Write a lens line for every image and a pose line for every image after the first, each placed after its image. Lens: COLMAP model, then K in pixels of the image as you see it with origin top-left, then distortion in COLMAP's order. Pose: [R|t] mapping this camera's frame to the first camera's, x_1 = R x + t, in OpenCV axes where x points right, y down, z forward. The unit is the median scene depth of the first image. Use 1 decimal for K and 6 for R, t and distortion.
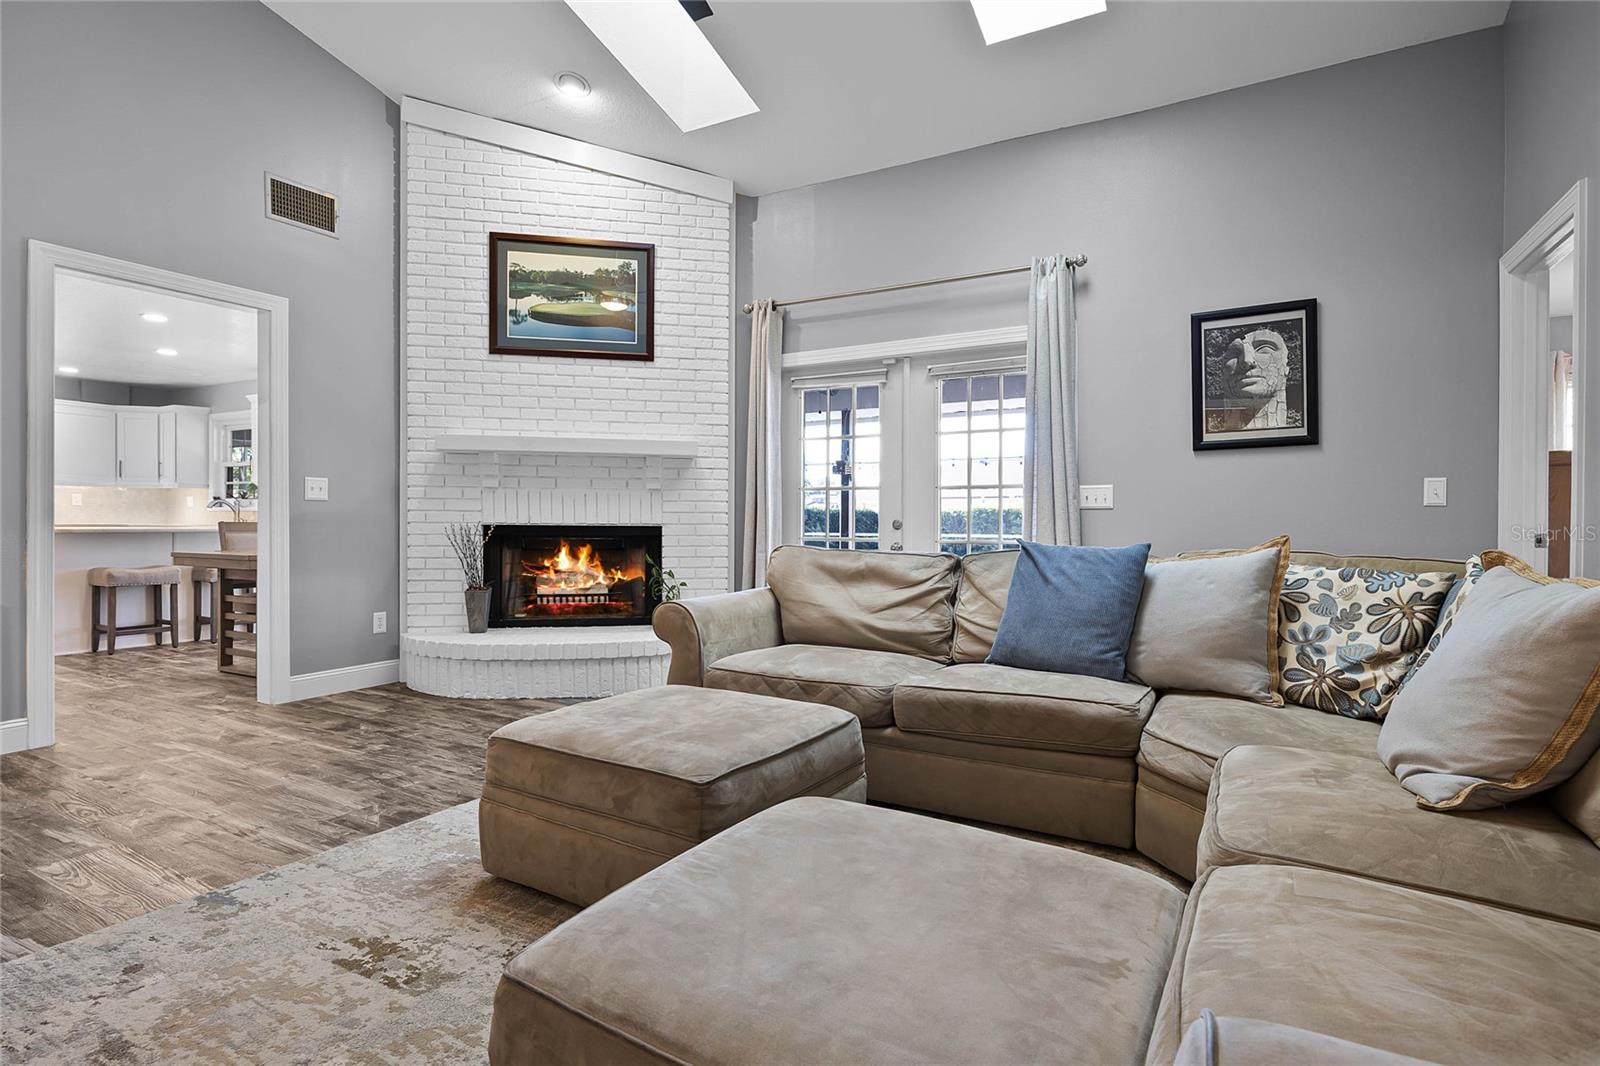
lens RADIAL K [[778.9, 0, 778.7], [0, 778.9, 529.9], [0, 0, 1]] dist [-0.010047, 0.000123]
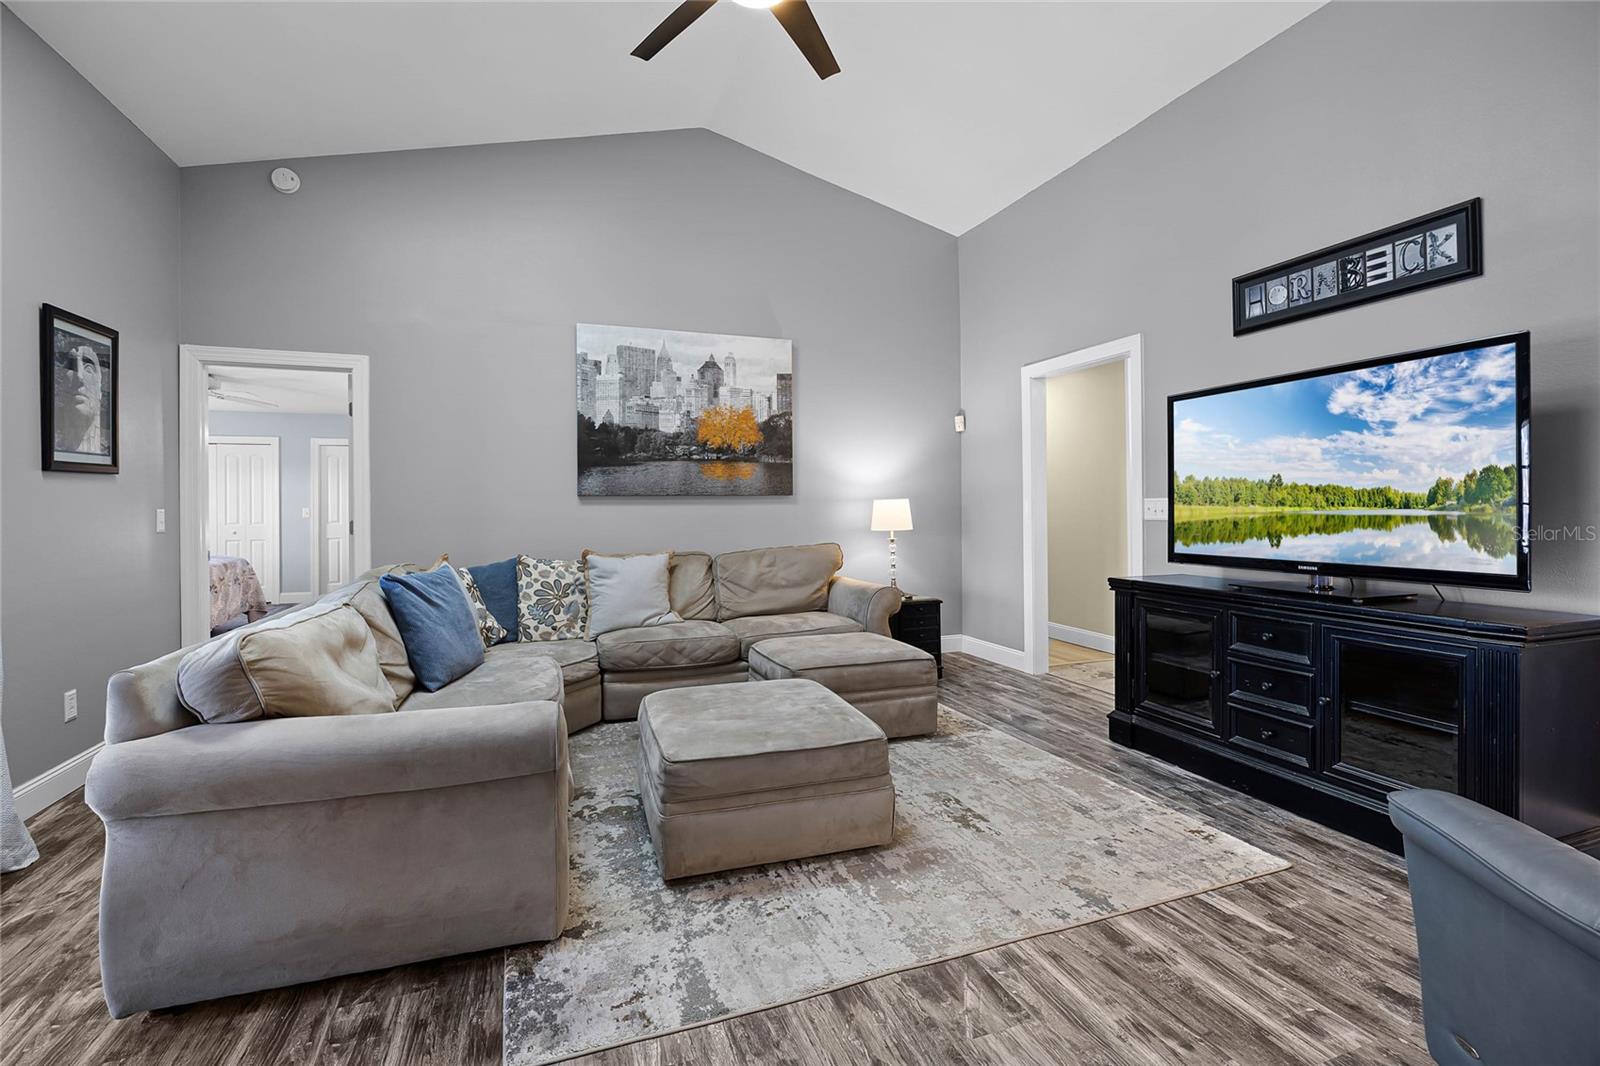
lens RADIAL K [[705.9, 0, 799.9], [0, 705.9, 504.1], [0, 0, 1]] dist [-0.006723, -0.002269]
pose [[-0.763809, 0.007420, 0.645400, -0.391143], [0.012203, 0.999921, 0.002945, -0.042483], [-0.645327, 0.010125, -0.763839, 0.756462]]
